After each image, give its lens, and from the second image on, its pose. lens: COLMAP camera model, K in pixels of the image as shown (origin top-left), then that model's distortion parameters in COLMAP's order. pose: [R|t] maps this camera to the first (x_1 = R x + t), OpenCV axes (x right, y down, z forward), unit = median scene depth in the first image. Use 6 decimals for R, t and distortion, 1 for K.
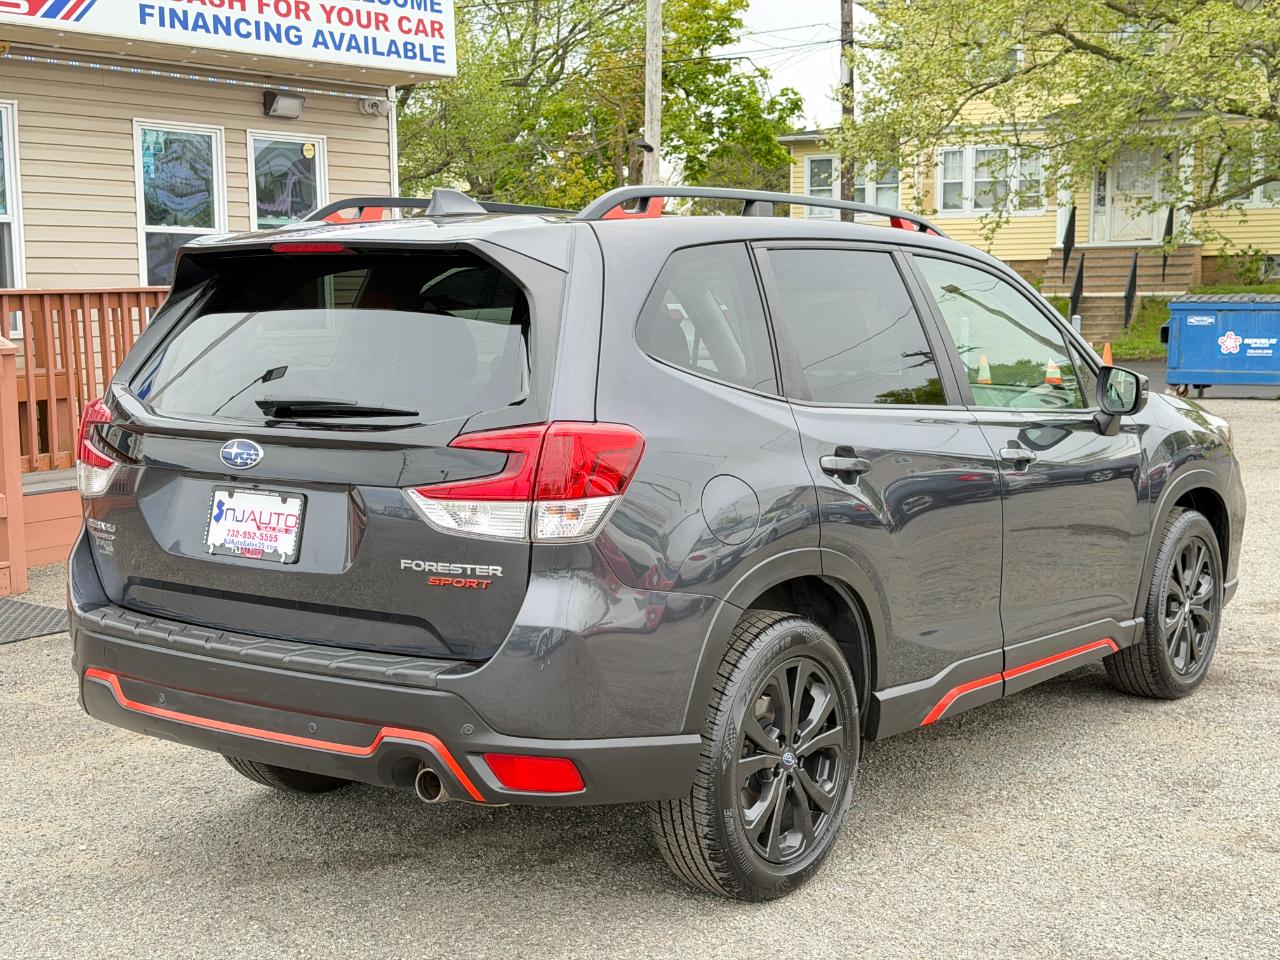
lens RADIAL K [[1807.4, 0, 640.3], [0, 1807.4, 486.4], [0, 0, 1]] dist [0.149115, 0.115599]
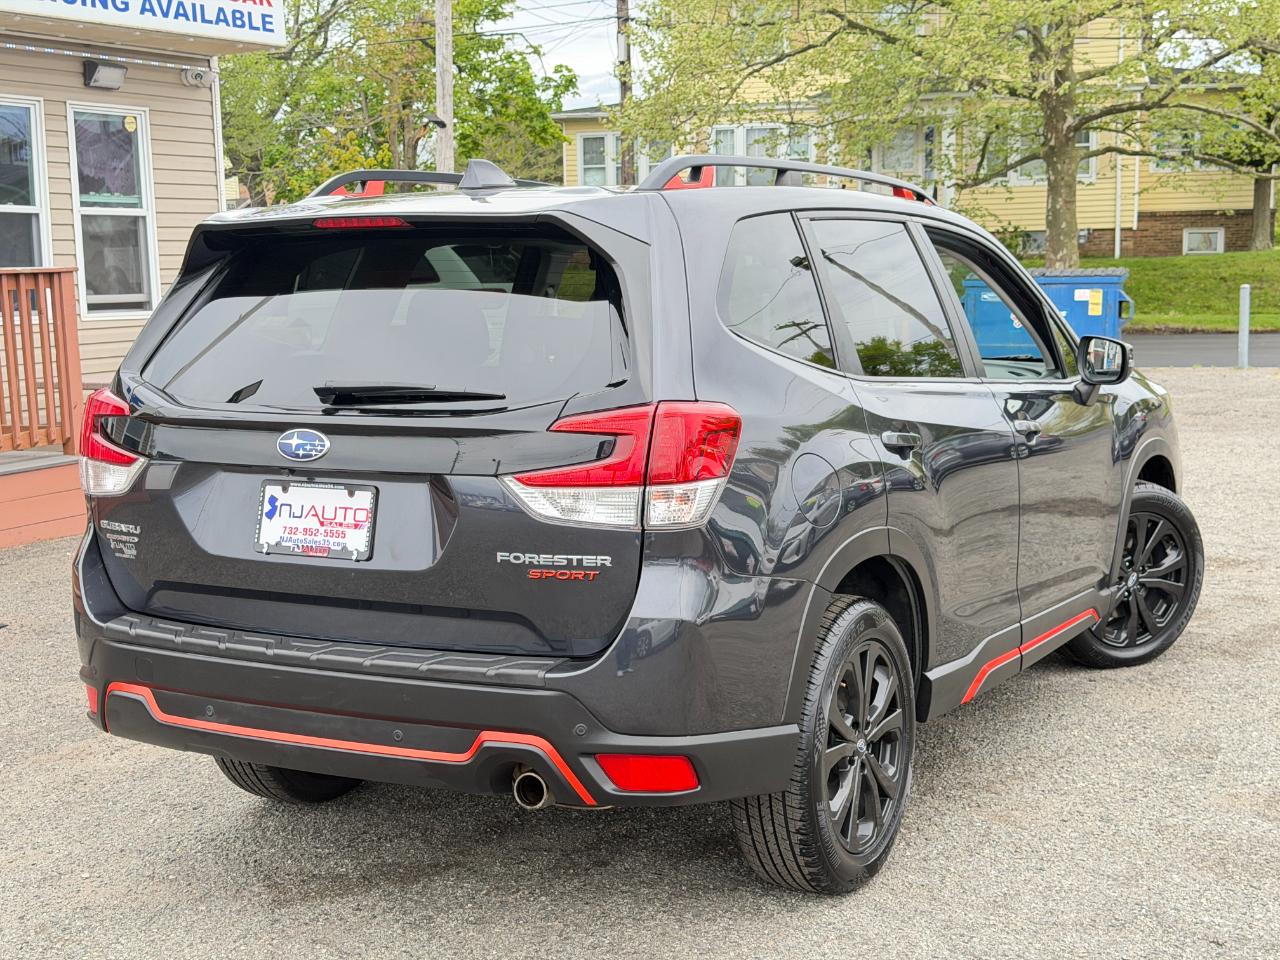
lens RADIAL K [[1820.0, 0, 640.0], [0, 1820.0, 480.0], [0, 0, 1]] dist [0.184684, -0.135445]
pose [[0.991258, -0.027405, 0.129059, -0.157840], [0.026548, 0.999613, 0.008356, -0.002857], [-0.129238, -0.004857, 0.991602, 0.046056]]
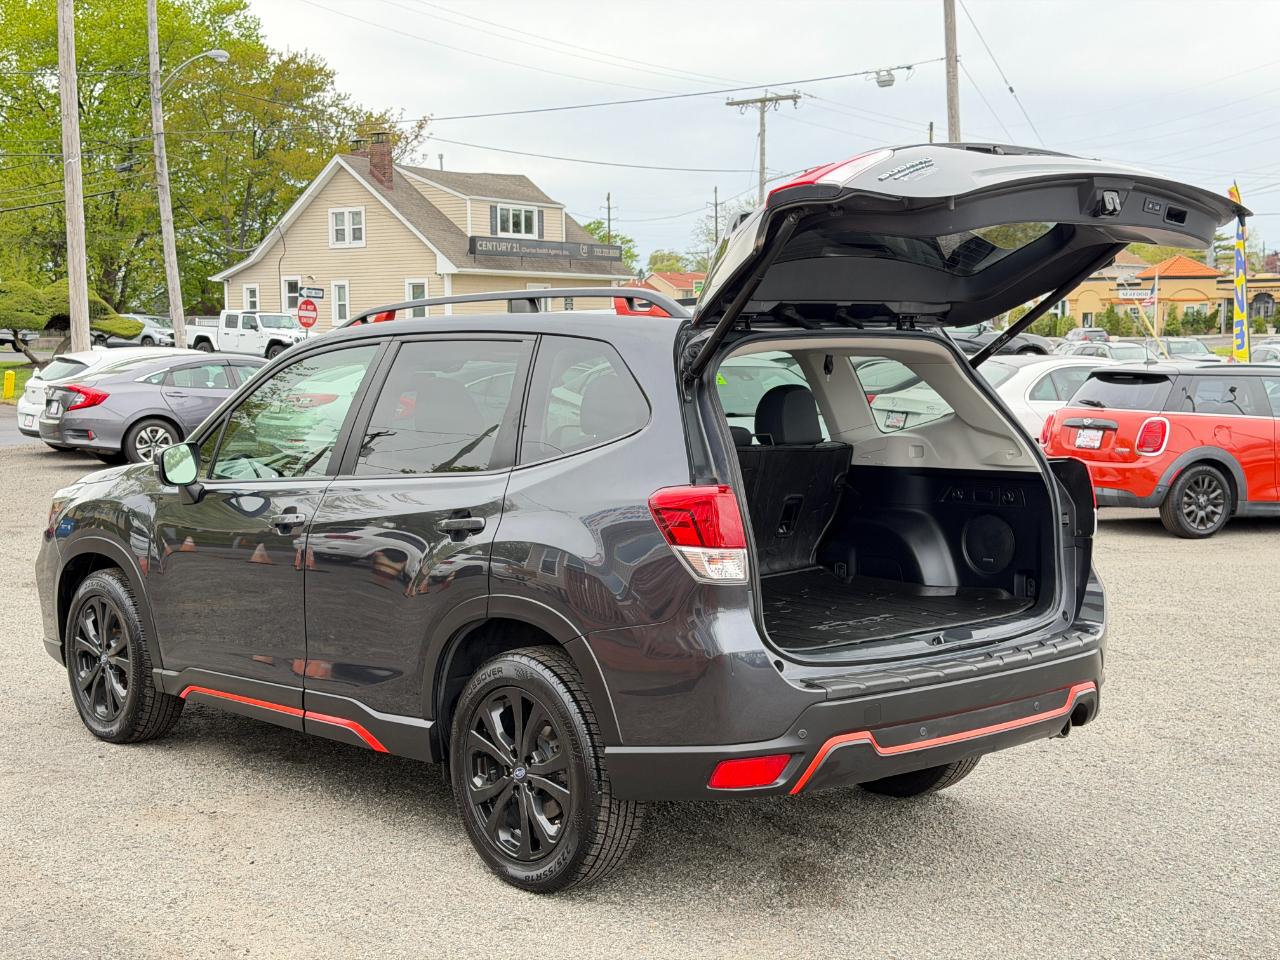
lens RADIAL K [[1830.0, 0, 640.0], [0, 1830.0, 480.0], [0, 0, 1]] dist [0.148422, -0.385271]
pose [[0.202586, -0.074865, 0.976399, -1.371152], [0.116541, 0.991831, 0.051867, -0.117147], [-0.972305, 0.103283, 0.209656, 0.889427]]
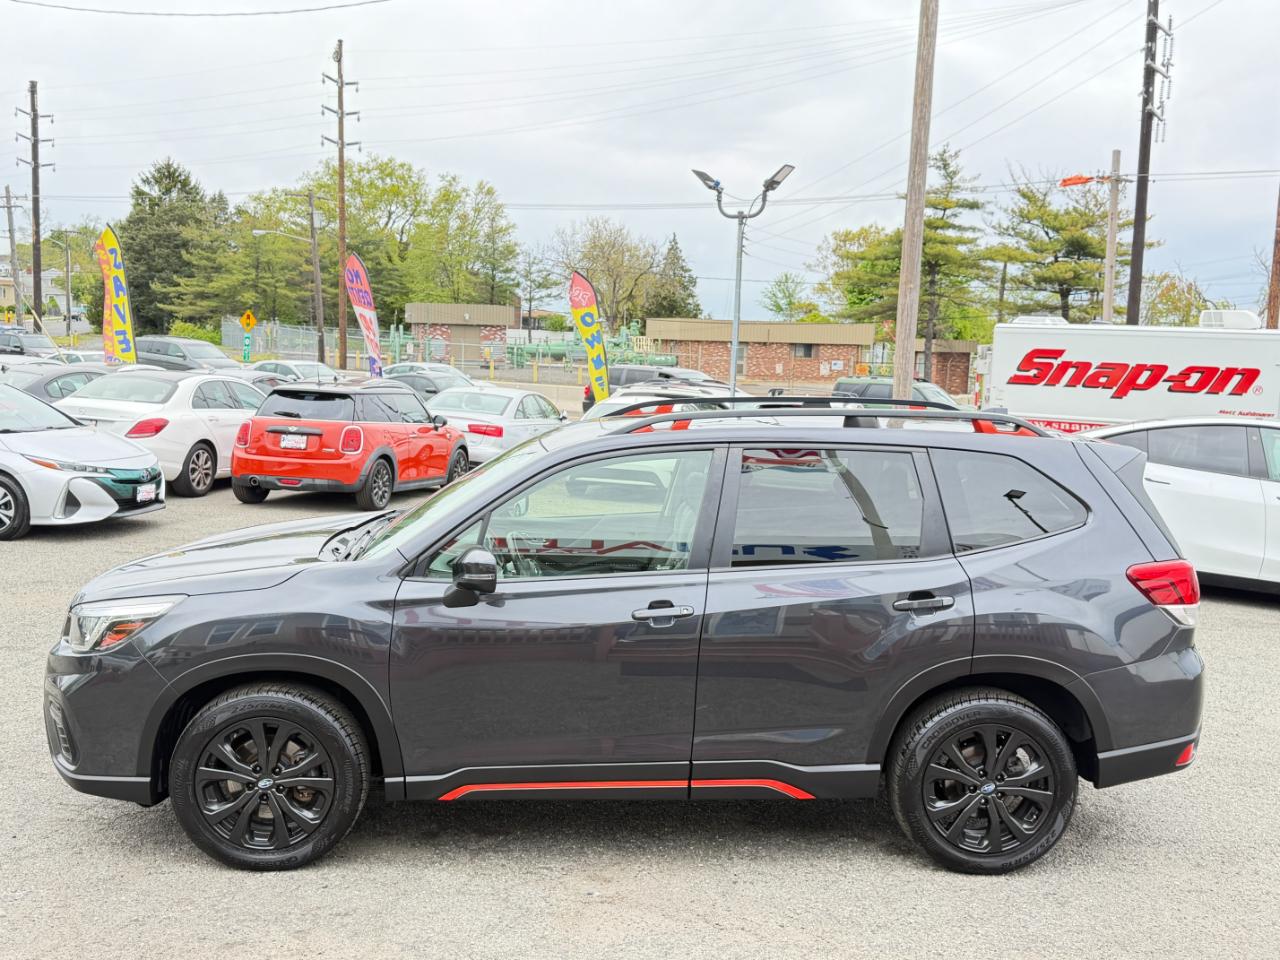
lens RADIAL K [[1283.2, 0, 640.0], [0, 1283.2, 480.0], [0, 0, 1]] dist [0.069065, -0.005843]
pose [[-0.646899, -0.103354, 0.755539, -0.849197], [0.056484, 0.981557, 0.182634, -0.351007], [-0.760481, 0.160822, -0.629131, 2.112609]]
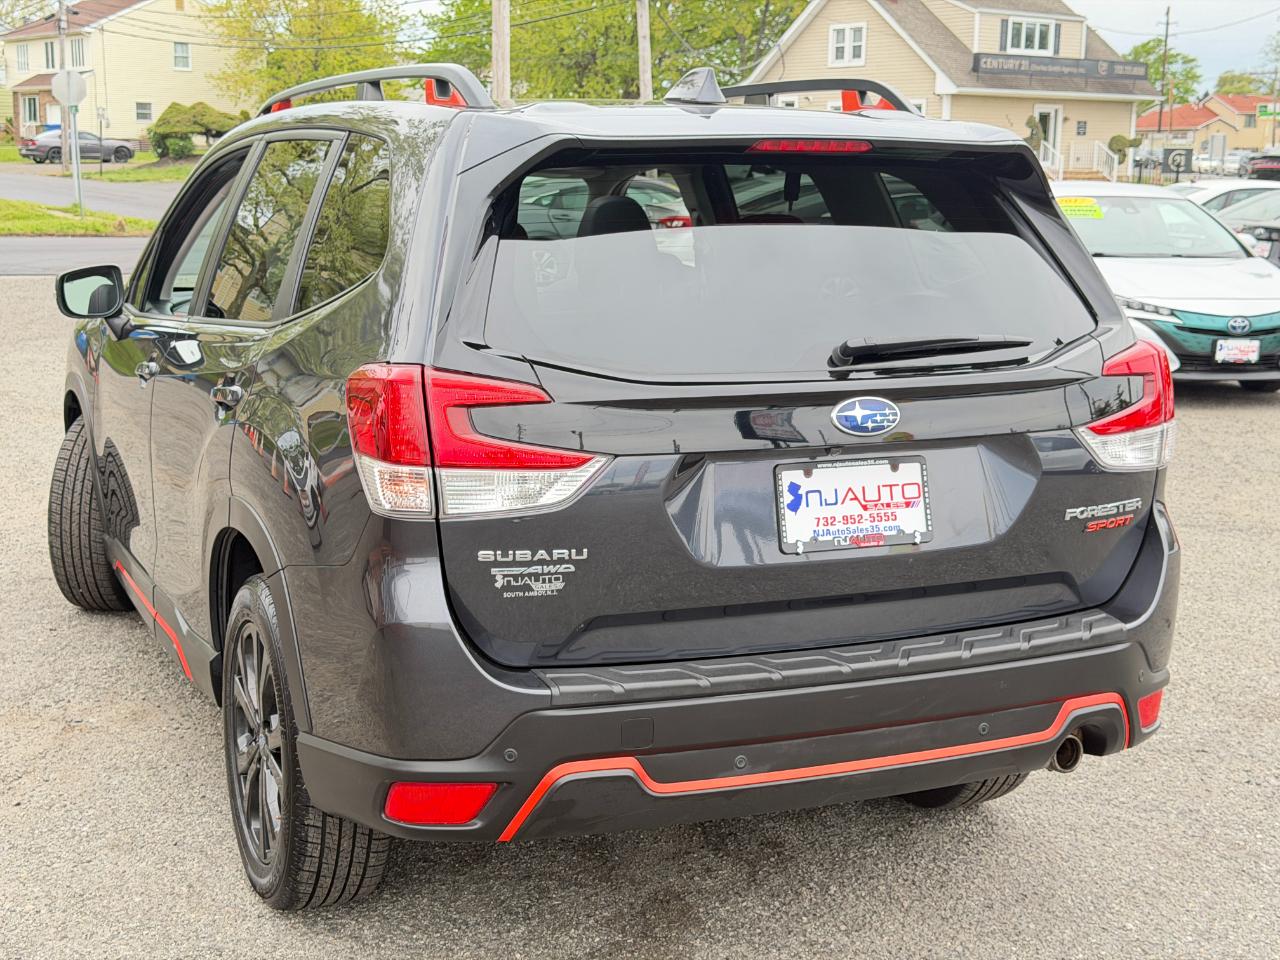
lens RADIAL K [[1830.0, 0, 640.0], [0, 1830.0, 480.0], [0, 0, 1]] dist [0.148422, -0.385271]
pose [[0.484316, -0.140490, 0.863540, -0.880156], [0.085764, 0.989893, 0.112946, -0.081368], [-0.870680, 0.019359, 0.491470, 0.650942]]
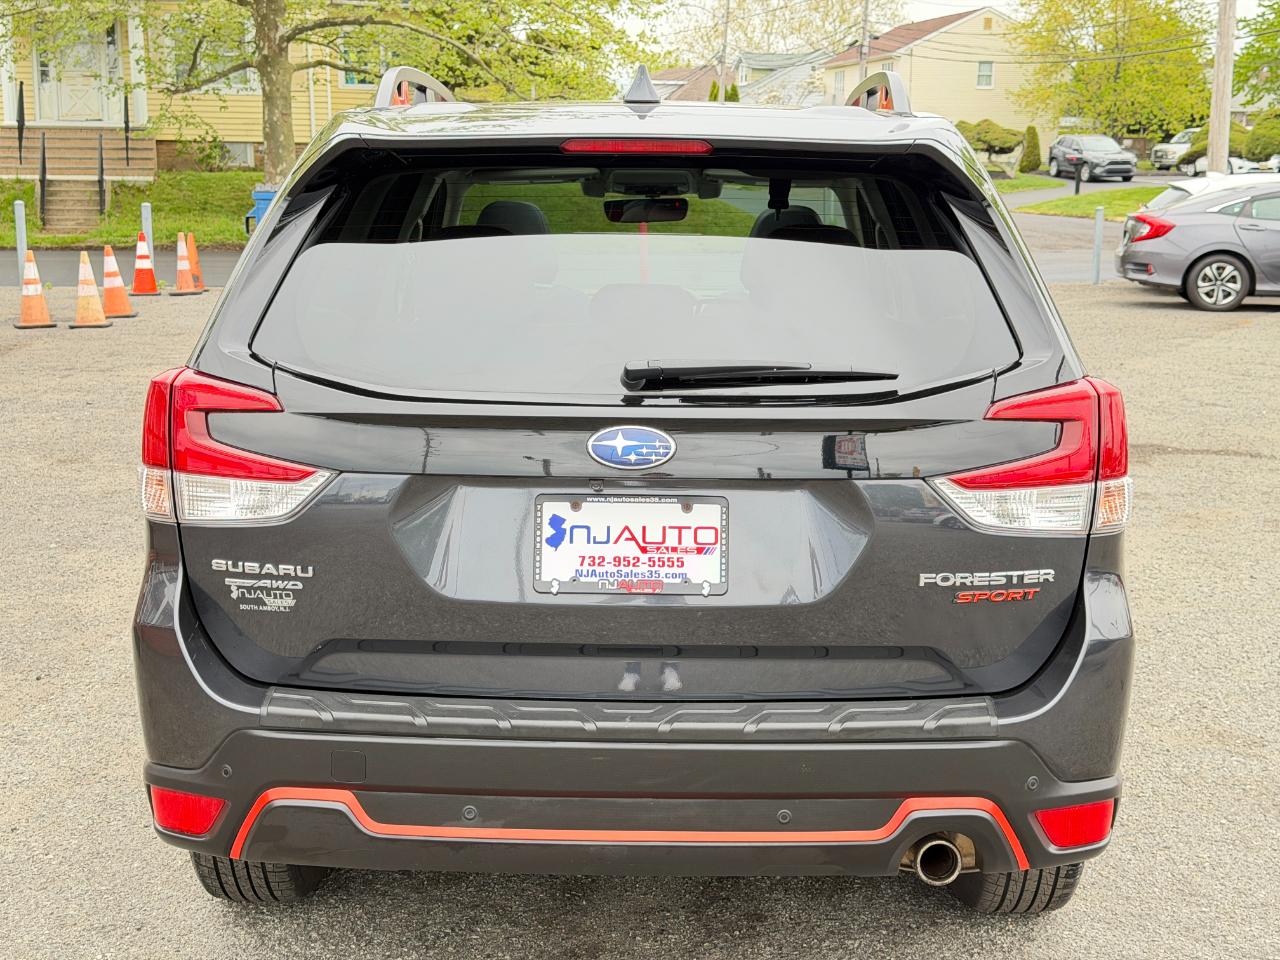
lens RADIAL K [[1830.0, 0, 640.0], [0, 1830.0, 480.0], [0, 0, 1]] dist [0.148422, -0.385271]
pose [[0.811667, -0.088206, 0.577422, -0.578102], [0.054059, 0.995633, 0.076103, -0.054303], [-0.581613, -0.030556, 0.812892, 0.399341]]
